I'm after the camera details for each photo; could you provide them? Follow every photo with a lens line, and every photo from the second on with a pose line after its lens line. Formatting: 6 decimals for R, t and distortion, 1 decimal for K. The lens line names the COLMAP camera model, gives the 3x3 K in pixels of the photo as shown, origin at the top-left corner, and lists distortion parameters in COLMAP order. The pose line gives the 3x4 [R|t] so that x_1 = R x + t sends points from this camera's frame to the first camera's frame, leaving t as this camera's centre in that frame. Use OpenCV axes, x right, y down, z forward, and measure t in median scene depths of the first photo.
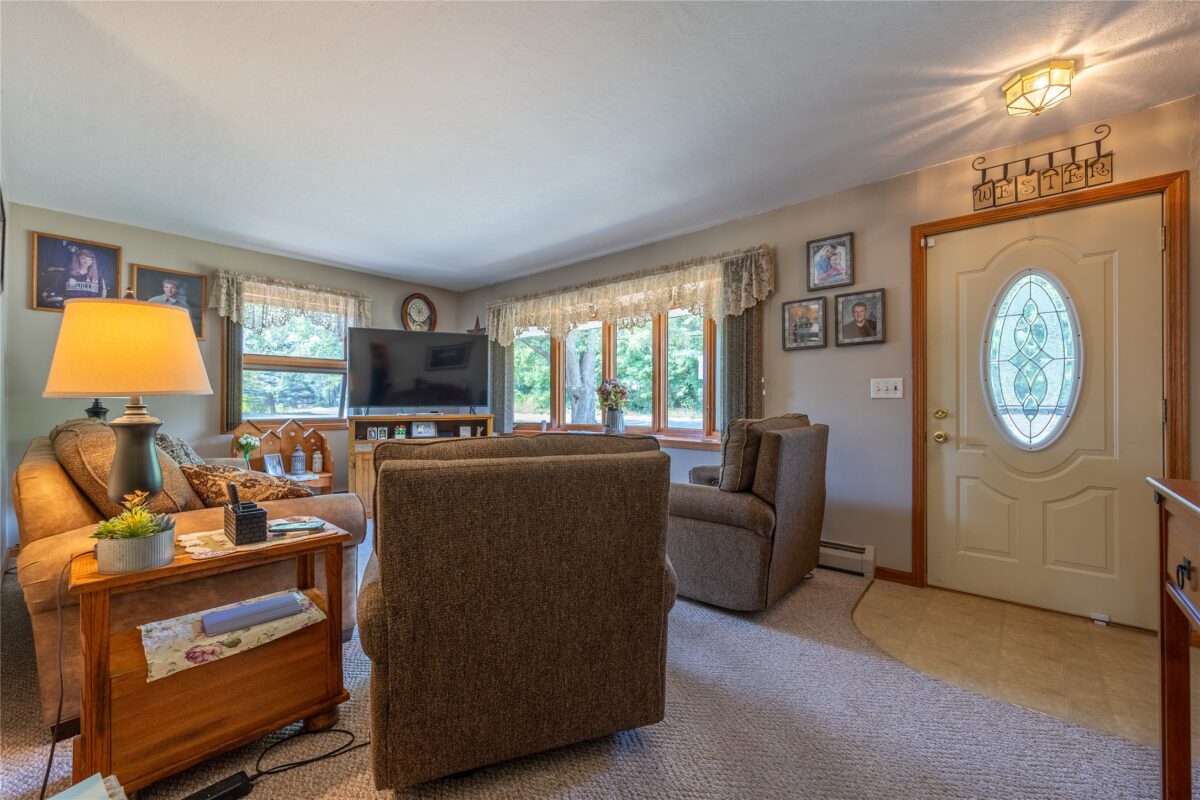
lens RADIAL K [[482.5, 0, 600.0], [0, 482.5, 400.0], [0, 0, 1]] dist [0.008952, 0.000074]
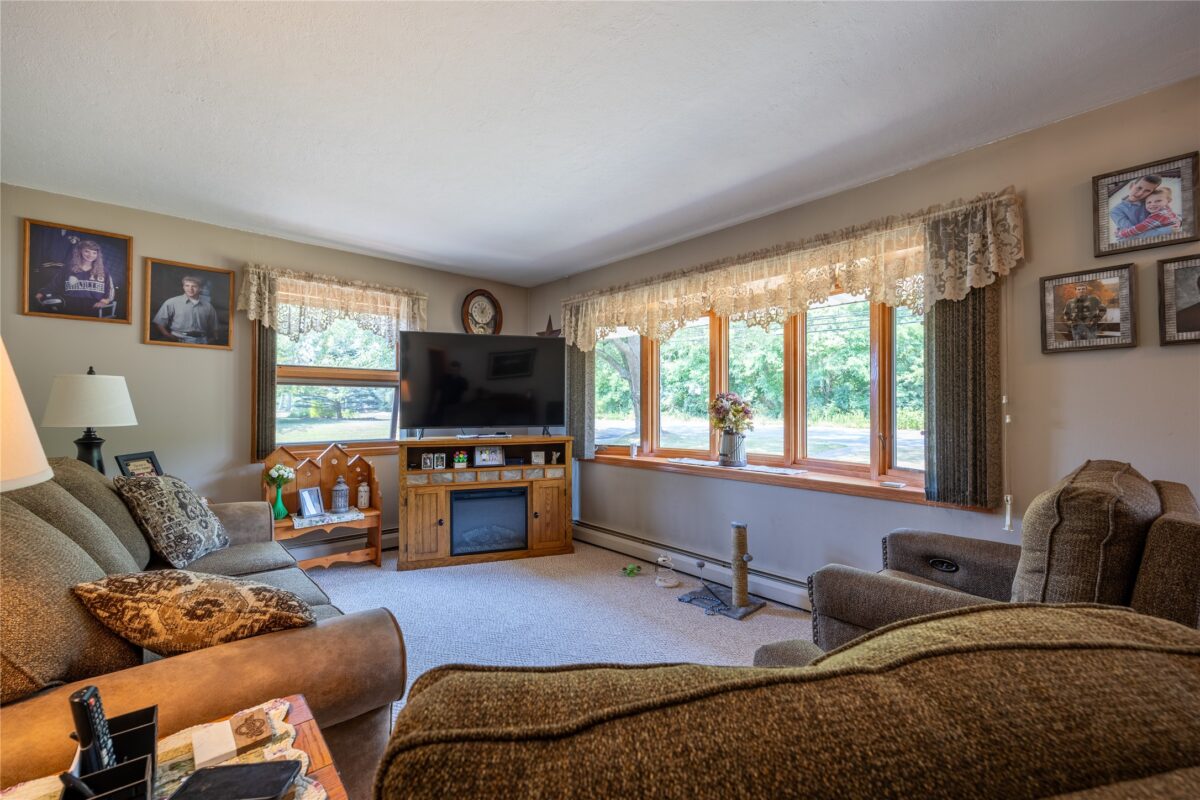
lens RADIAL K [[494.5, 0, 602.9], [0, 494.5, 400.9], [0, 0, 1]] dist [0.013013, -0.000064]
pose [[0.993956, -0.002522, -0.109751, -0.090465], [0.001889, 0.999981, -0.005870, -0.027846], [0.109764, 0.005627, 0.993942, 0.213353]]
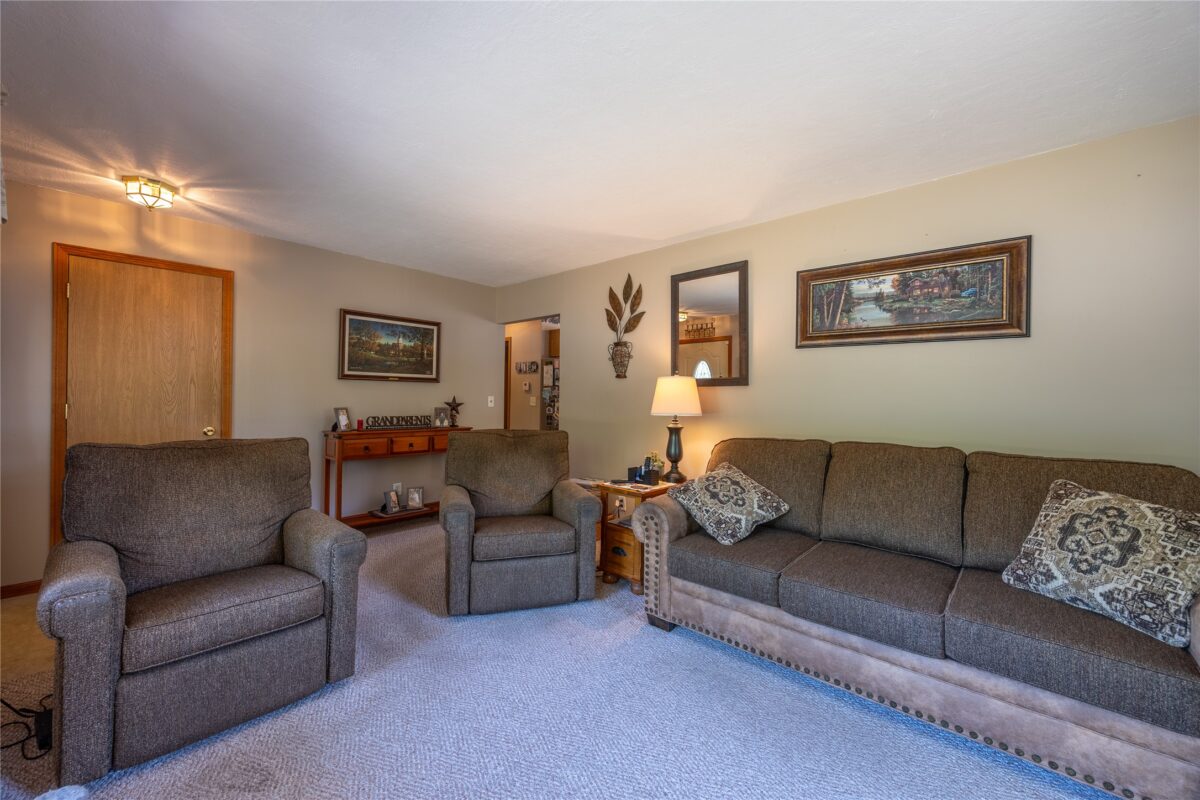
lens RADIAL K [[473.0, 0, 600.0], [0, 473.0, 400.0], [0, 0, 1]] dist [-0.015478, -0.000028]
pose [[-0.999709, -0.015674, 0.018329, -0.202143], [-0.015717, 0.999874, -0.002204, -0.024132], [-0.018292, -0.002492, -0.999830, 1.064289]]
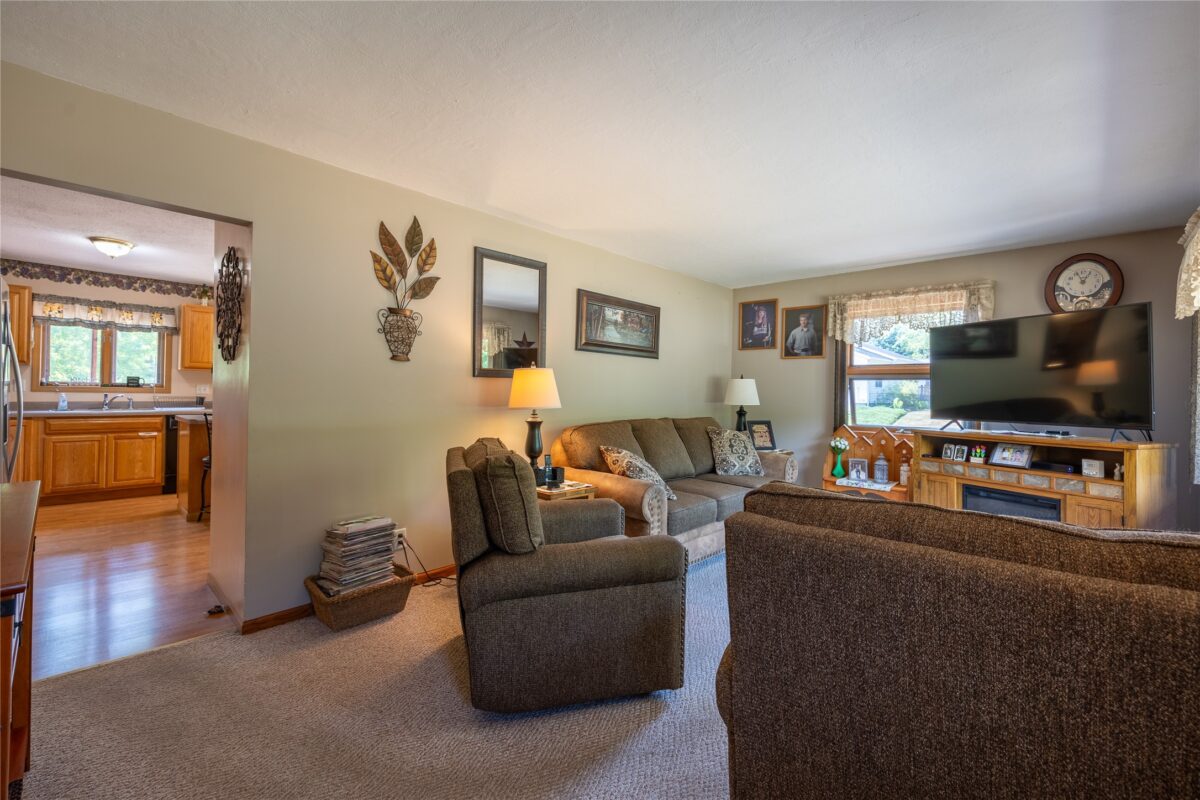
lens RADIAL K [[507.4, 0, 593.0], [0, 507.4, 389.8], [0, 0, 1]] dist [0.001809, -0.000129]
pose [[-0.043660, -0.005499, -0.999031, 0.446130], [-0.008451, 0.999951, -0.005135, -0.028591], [0.999011, 0.008219, -0.043705, 0.441948]]
